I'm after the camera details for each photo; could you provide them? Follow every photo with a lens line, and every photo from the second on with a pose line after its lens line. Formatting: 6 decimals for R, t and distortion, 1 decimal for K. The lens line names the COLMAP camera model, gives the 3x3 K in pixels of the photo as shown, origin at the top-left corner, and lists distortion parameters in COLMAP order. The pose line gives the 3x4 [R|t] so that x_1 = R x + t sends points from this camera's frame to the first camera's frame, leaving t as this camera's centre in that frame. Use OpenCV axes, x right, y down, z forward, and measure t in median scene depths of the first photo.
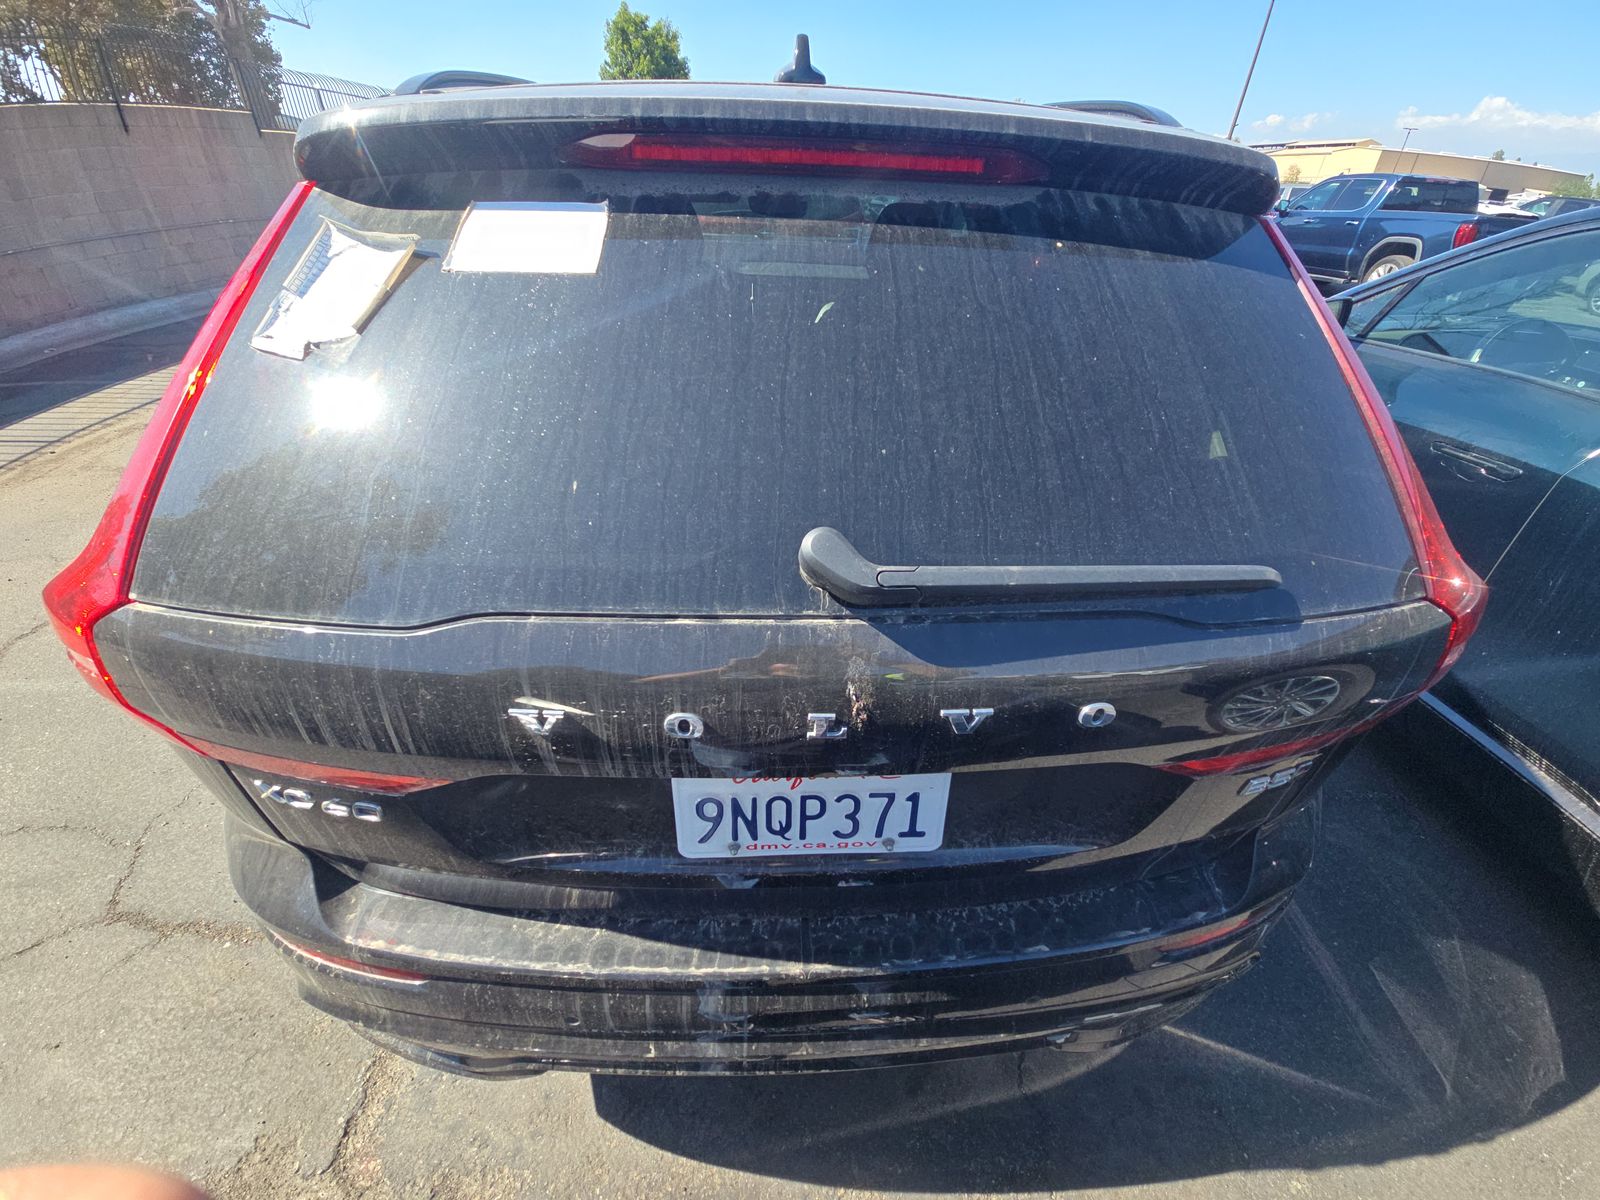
lens RADIAL K [[649.9, 0, 800.0], [0, 649.9, 600.0], [0, 0, 1]] dist [-0.009682, -0.000206]
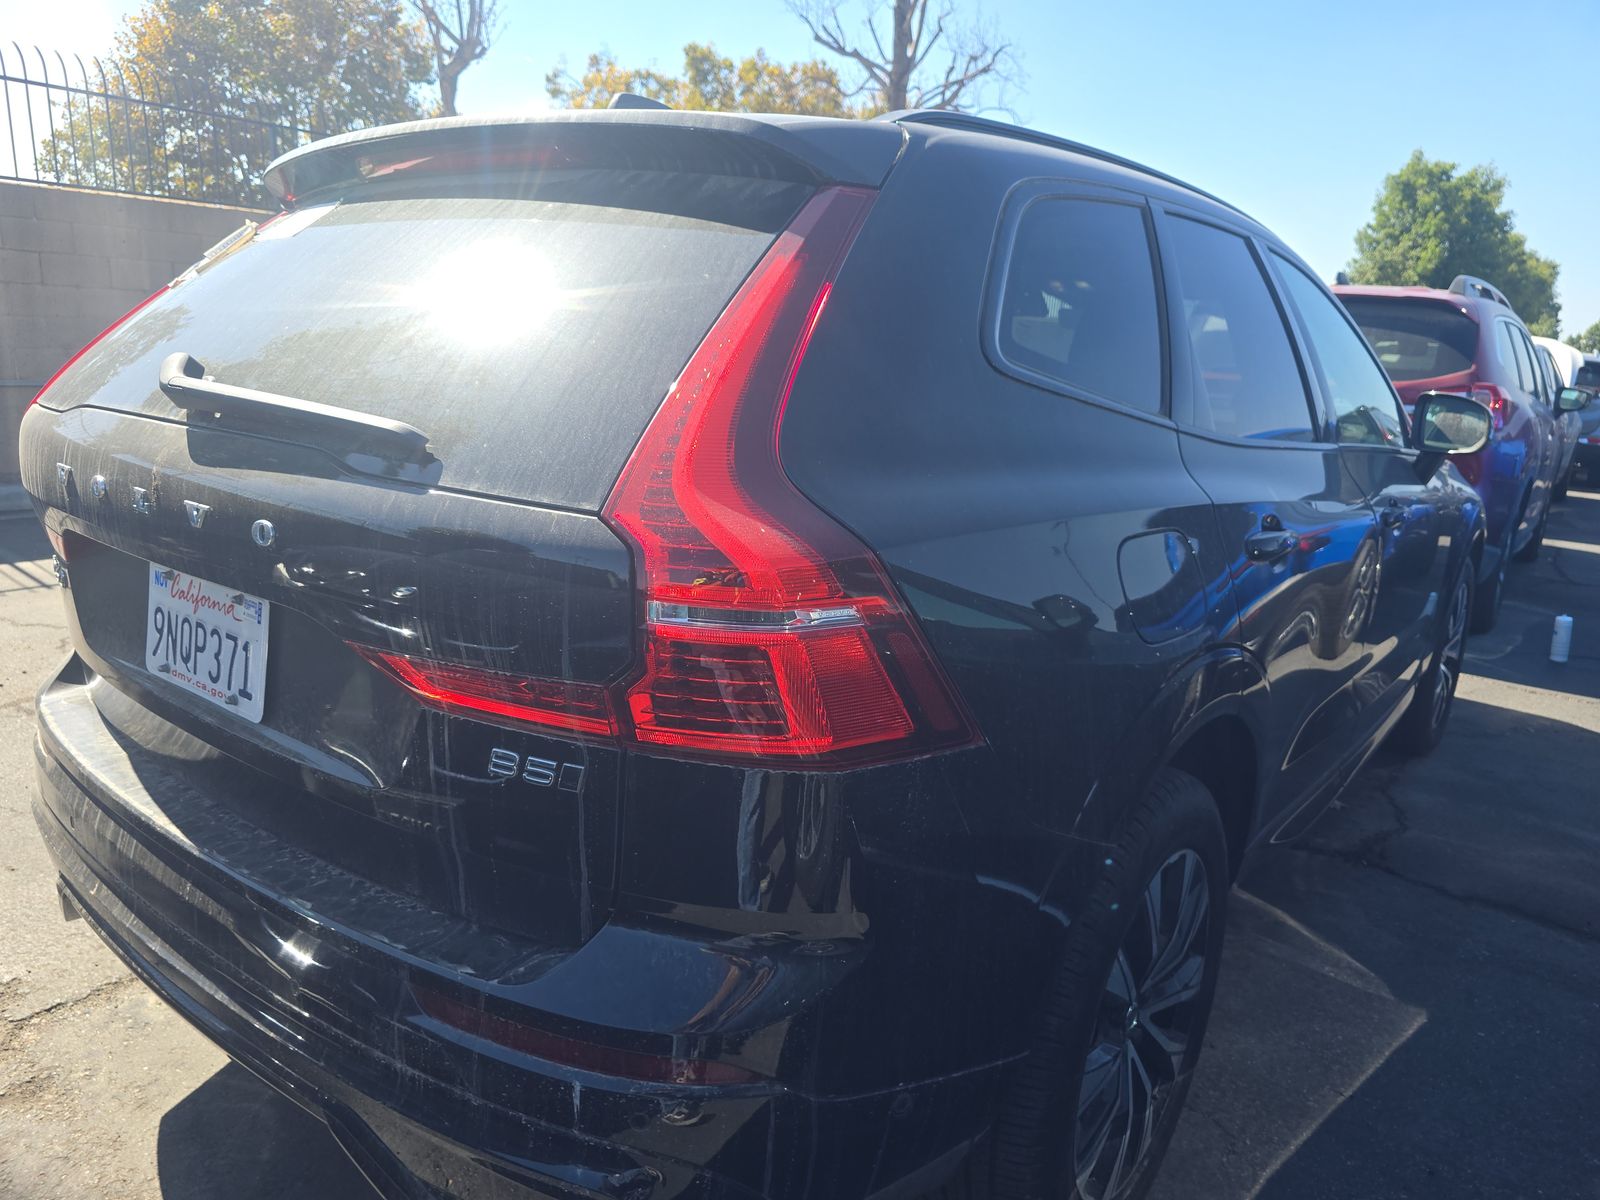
lens RADIAL K [[1082.2, 0, 809.0], [0, 1082.2, 595.0], [0, 0, 1]] dist [0.028428, -0.033588]
pose [[0.755746, 0.146347, -0.638303, 1.221688], [-0.372964, 0.897373, -0.235840, 0.186644], [0.538281, 0.416299, 0.732768, 0.098566]]
